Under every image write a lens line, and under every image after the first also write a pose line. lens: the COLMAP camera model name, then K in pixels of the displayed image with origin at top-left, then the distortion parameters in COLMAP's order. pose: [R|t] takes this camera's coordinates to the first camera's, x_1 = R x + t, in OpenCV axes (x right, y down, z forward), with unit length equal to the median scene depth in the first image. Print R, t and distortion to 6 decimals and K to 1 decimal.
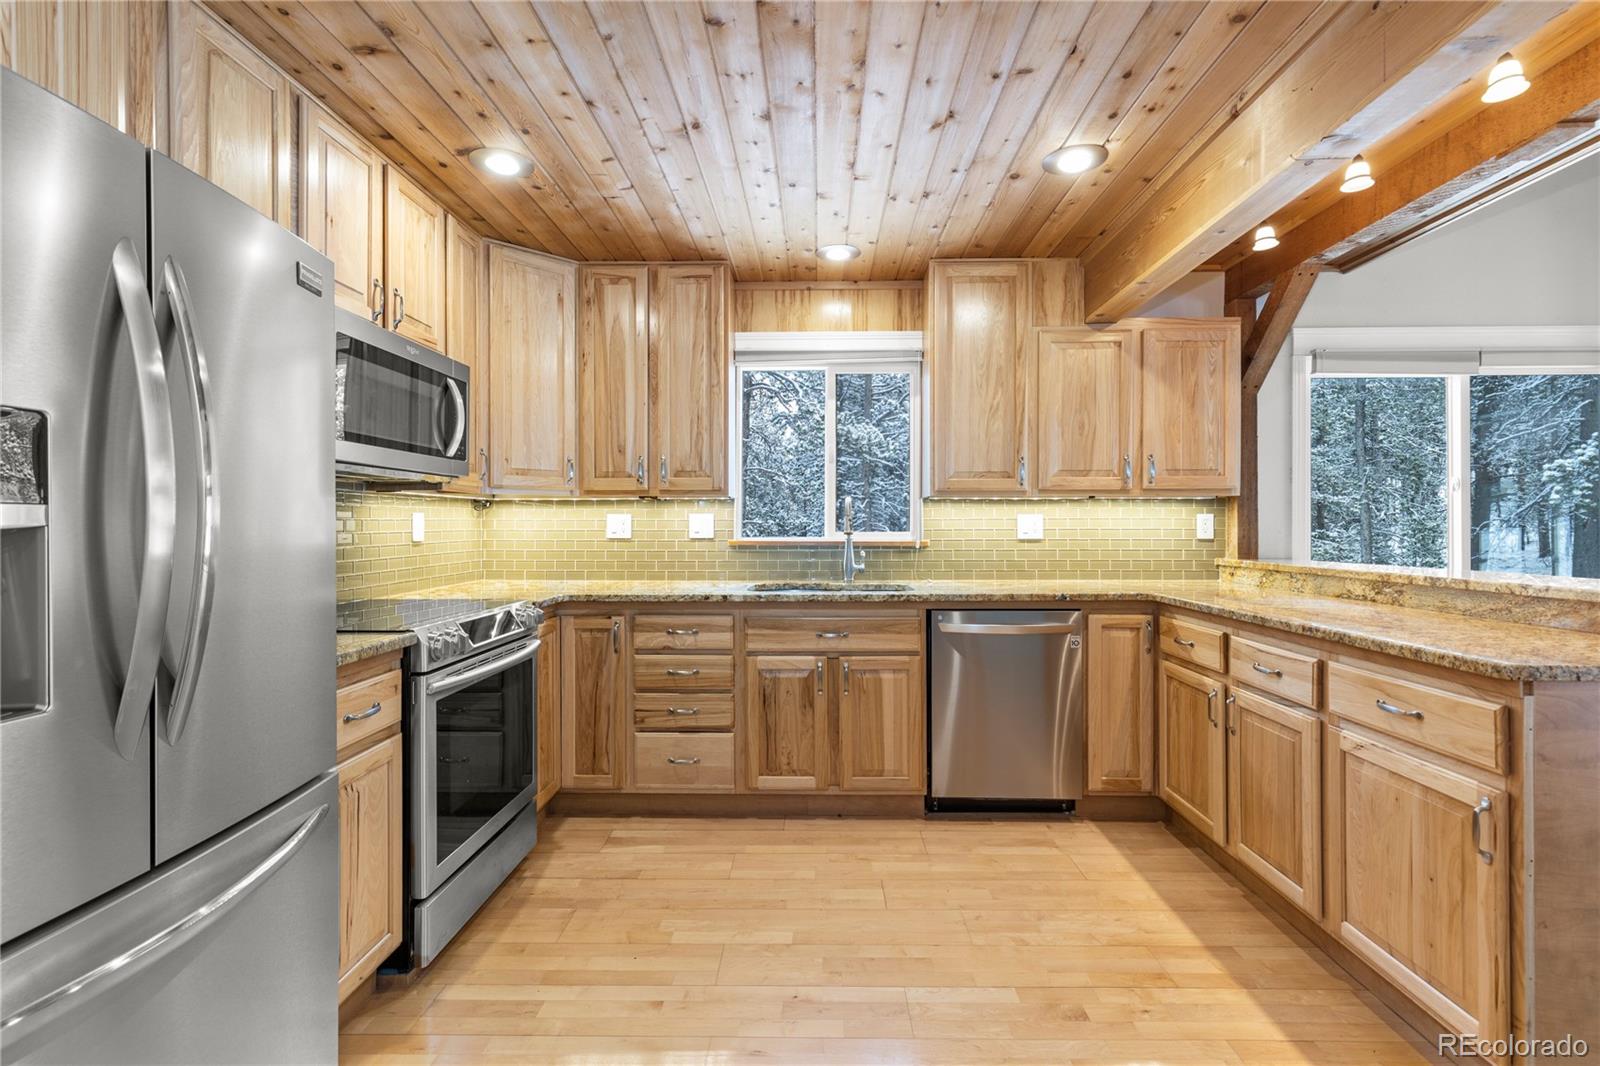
lens RADIAL K [[718.1, 0, 804.8], [0, 718.1, 522.9], [0, 0, 1]] dist [0.008362, -0.002189]
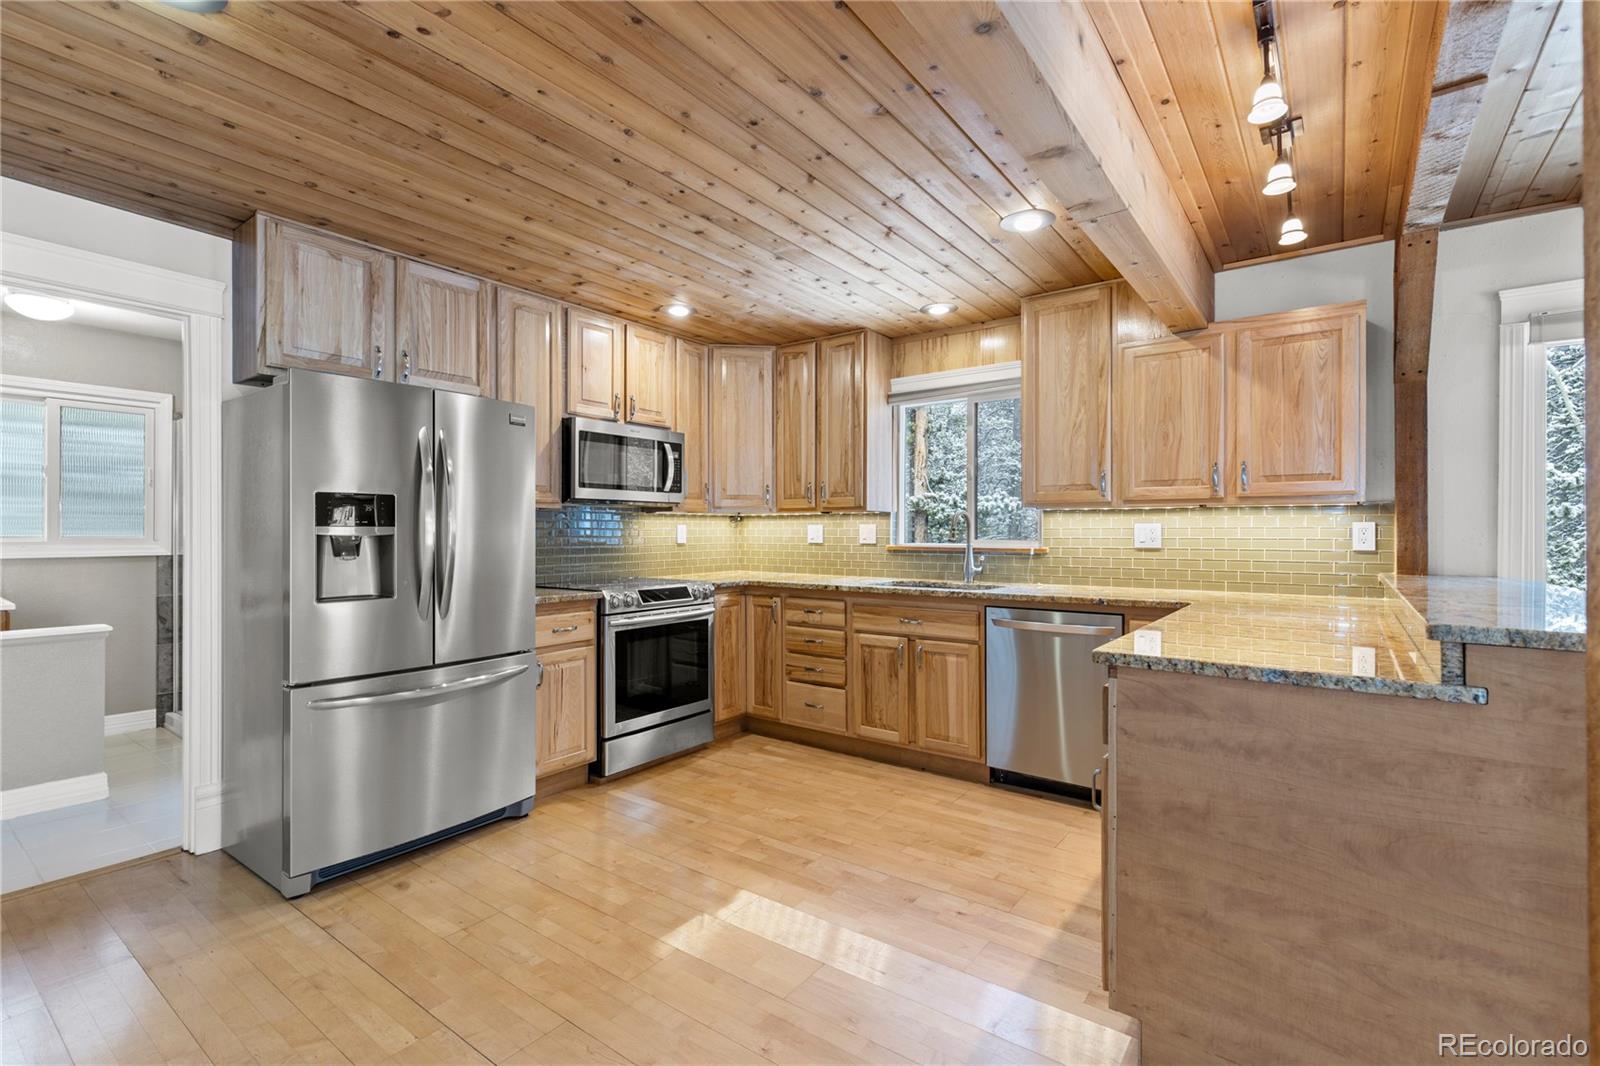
lens RADIAL K [[718.1, 0, 803.3], [0, 718.1, 529.7], [0, 0, 1]] dist [0.008362, -0.002189]
pose [[0.816127, -0.000347, -0.577872, 0.603327], [-0.000368, 0.999999, -0.001120, -0.002511], [0.577872, 0.001127, 0.816126, -0.127676]]
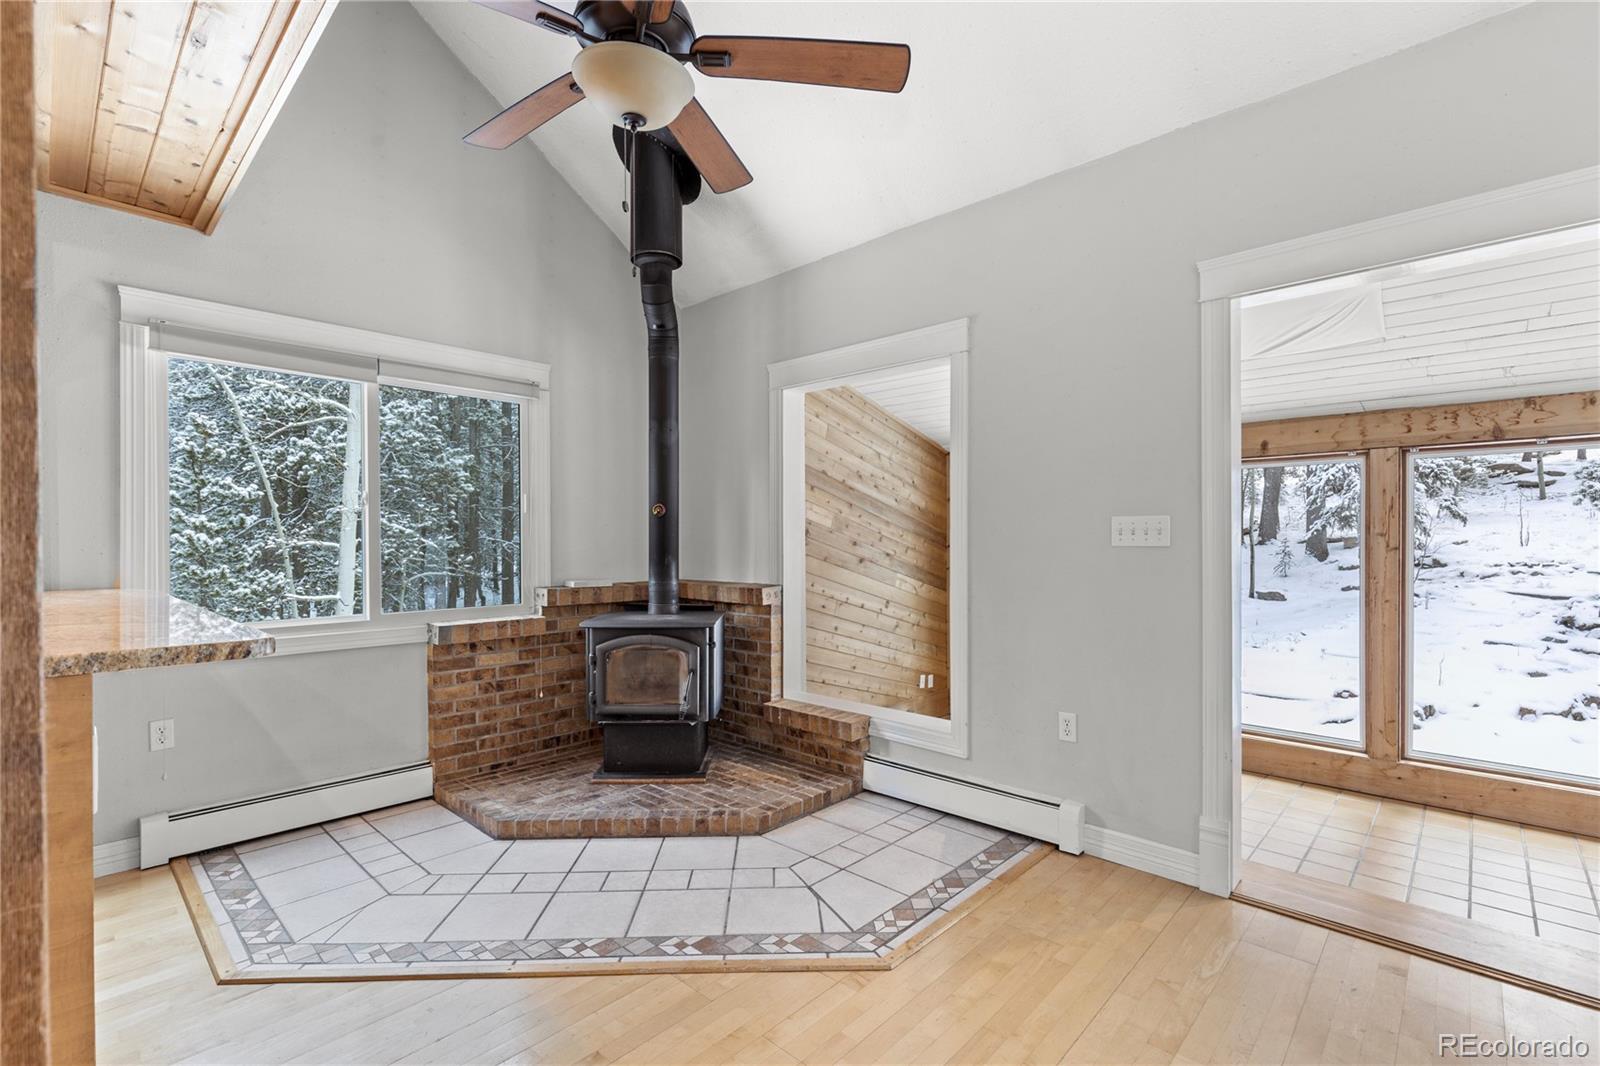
lens RADIAL K [[718.1, 0, 800.0], [0, 718.1, 543.7], [0, 0, 1]] dist [0.008362, -0.002189]
pose [[0.669255, -0.005536, 0.743012, 0.699858], [0.000249, 0.999974, 0.007226, -0.002715], [-0.743033, -0.004651, 0.669239, -0.052094]]
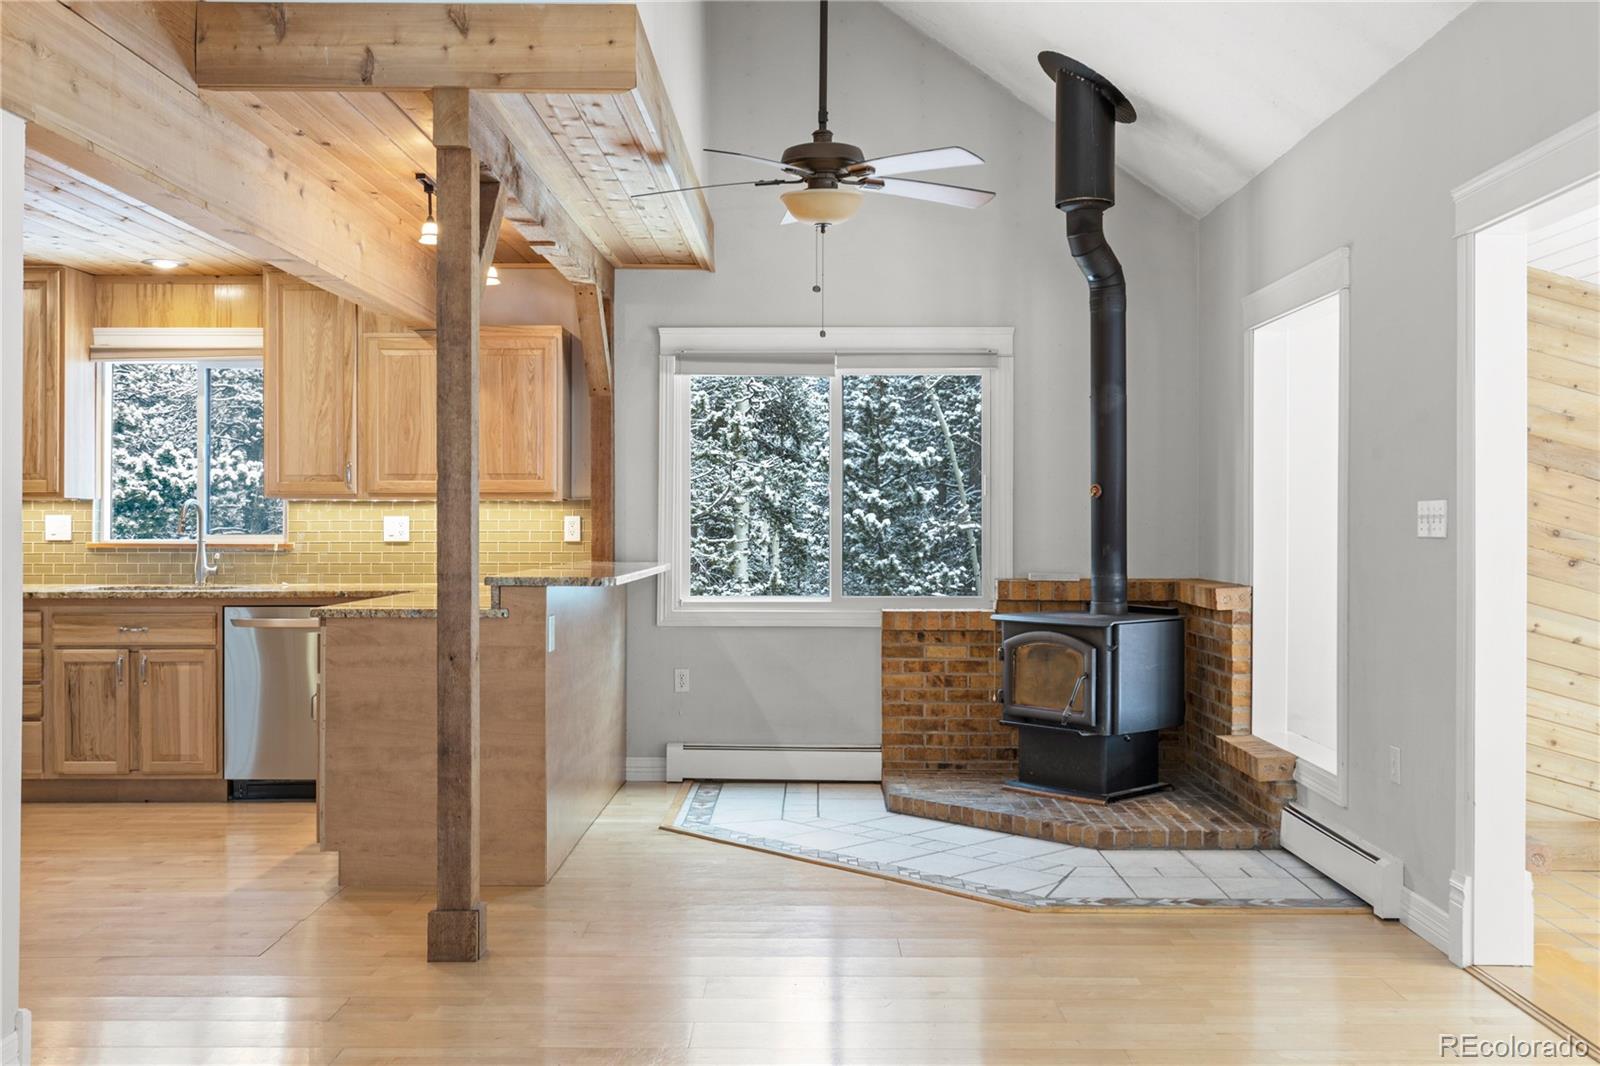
lens RADIAL K [[1530.4, 0, 804.9], [0, 1530.4, 515.8], [0, 0, 1]] dist [0.004531, 0.000000]
pose [[0.999907, 0.000928, 0.013608, 1.006076], [-0.000917, 0.999999, -0.000847, -0.013225], [-0.013609, 0.000835, 0.999907, -1.298258]]
